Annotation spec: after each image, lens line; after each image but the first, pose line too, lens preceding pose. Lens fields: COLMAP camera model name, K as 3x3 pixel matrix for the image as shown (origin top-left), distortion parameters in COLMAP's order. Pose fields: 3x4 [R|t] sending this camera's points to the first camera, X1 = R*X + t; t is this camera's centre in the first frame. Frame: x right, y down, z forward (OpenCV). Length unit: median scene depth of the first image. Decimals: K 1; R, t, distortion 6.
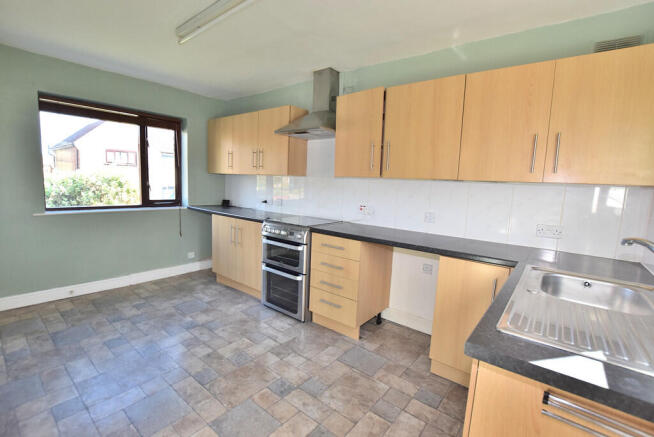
lens RADIAL K [[297.1, 0, 333.0], [0, 297.1, 217.8], [0, 0, 1]] dist [-0.037509, 0.000154]
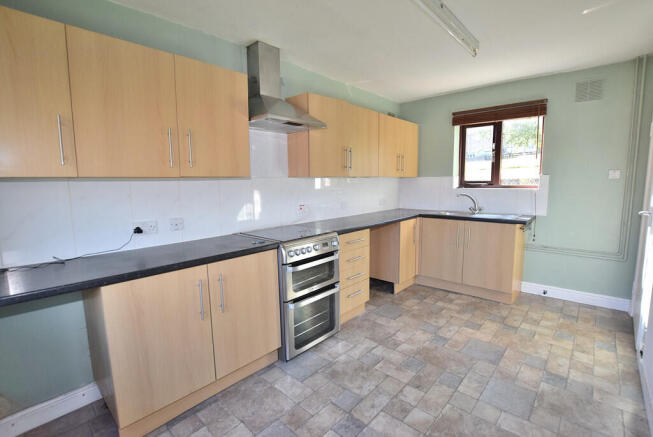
lens RADIAL K [[296.6, 0, 332.5], [0, 296.6, 217.8], [0, 0, 1]] dist [-0.037509, 0.000154]
pose [[0.069073, -0.165638, 0.983765, -1.145036], [0.133582, 0.978775, 0.155419, -0.180940], [-0.988628, 0.120678, 0.089733, 1.048766]]
